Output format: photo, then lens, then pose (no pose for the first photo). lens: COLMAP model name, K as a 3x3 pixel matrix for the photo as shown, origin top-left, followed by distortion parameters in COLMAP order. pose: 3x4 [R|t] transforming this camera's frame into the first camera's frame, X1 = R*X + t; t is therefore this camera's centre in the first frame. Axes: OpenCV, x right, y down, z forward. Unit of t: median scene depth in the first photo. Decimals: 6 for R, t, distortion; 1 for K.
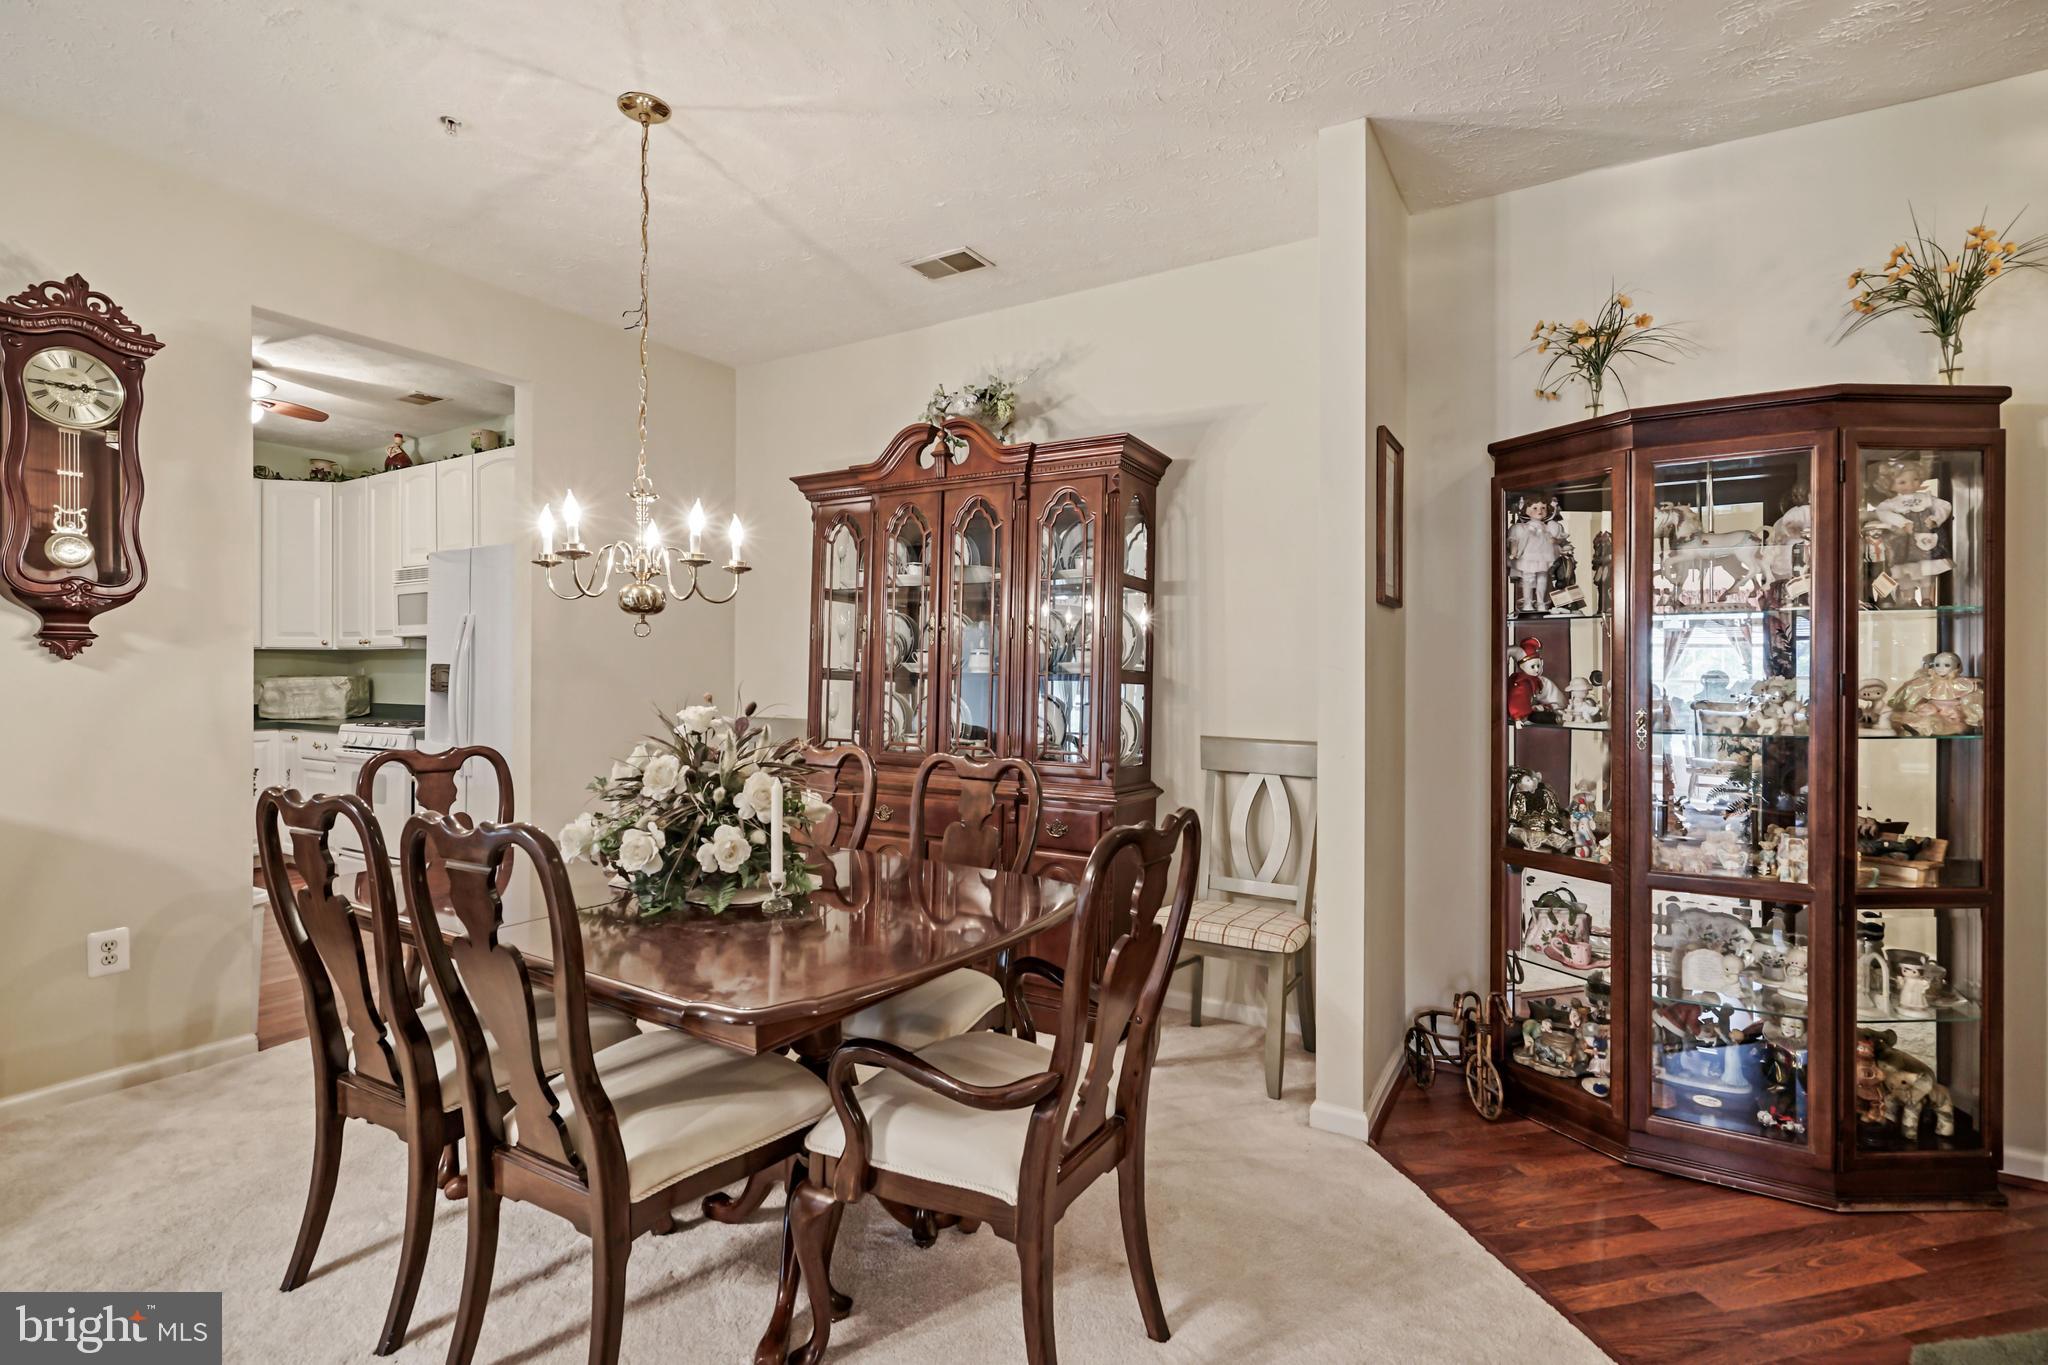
lens RADIAL K [[935.8, 0, 1029.5], [0, 935.8, 670.9], [0, 0, 1]] dist [-0.003022, -0.000346]
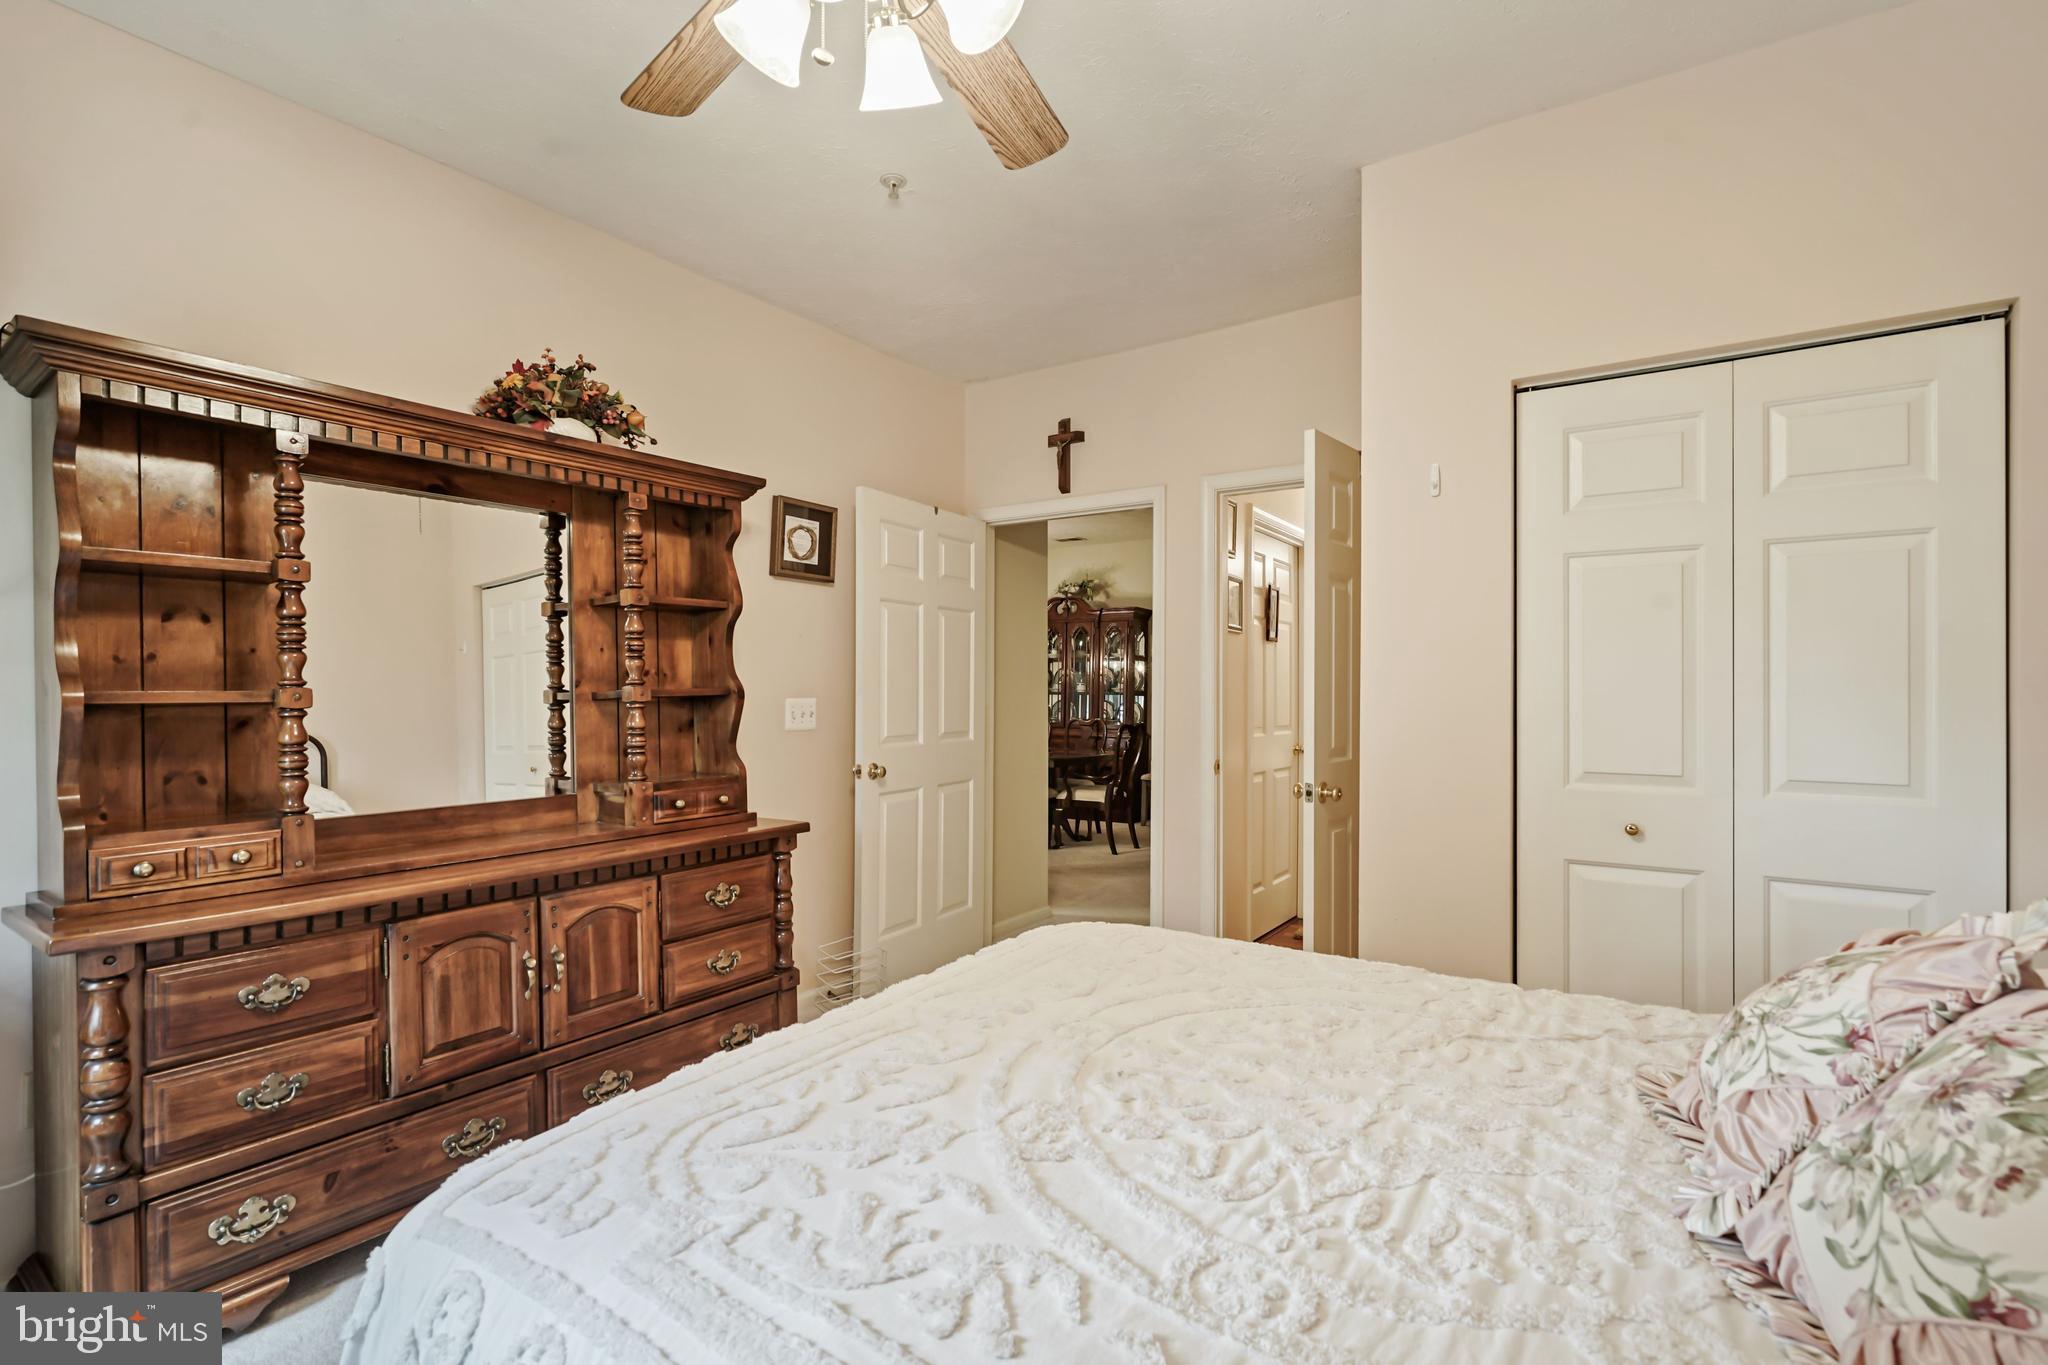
lens RADIAL K [[946.8, 0, 1031.7], [0, 946.8, 680.5], [0, 0, 1]] dist [0.000063, -0.000140]
pose [[0.998659, -0.008514, -0.051072, -0.078507], [0.008465, 0.999963, -0.001166, -0.038527], [0.051080, 0.000732, 0.998694, -2.302933]]
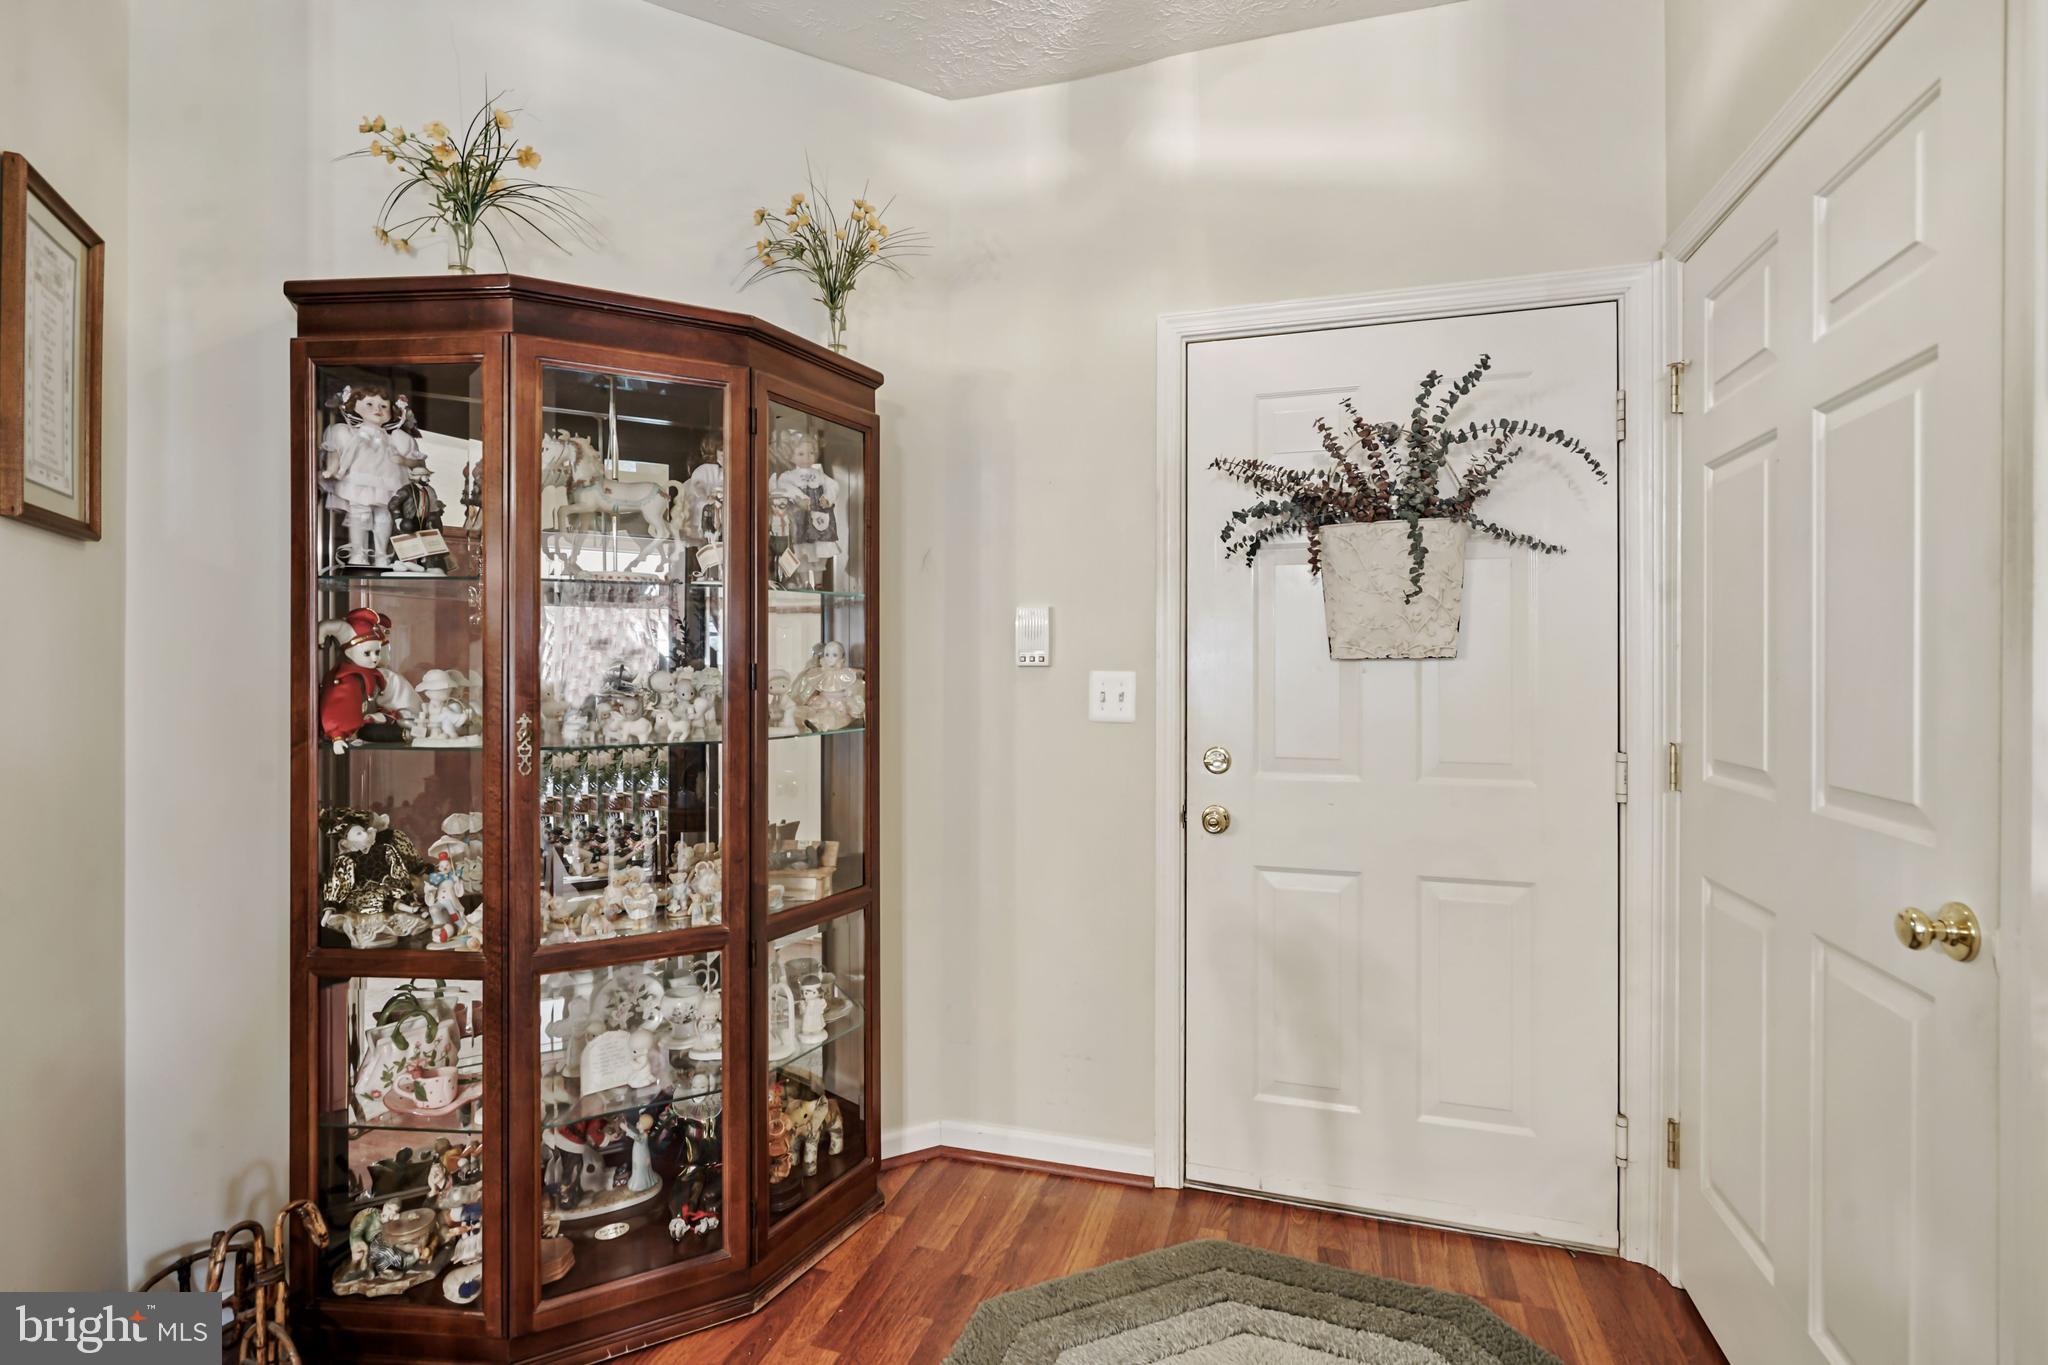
lens RADIAL K [[935.8, 0, 1029.5], [0, 935.8, 670.9], [0, 0, 1]] dist [-0.003022, -0.000346]
pose [[0.501268, -0.005150, 0.865277, 0.233300], [-0.000947, 0.999978, 0.006500, 0.003297], [-0.865291, -0.004077, 0.501253, 0.317052]]
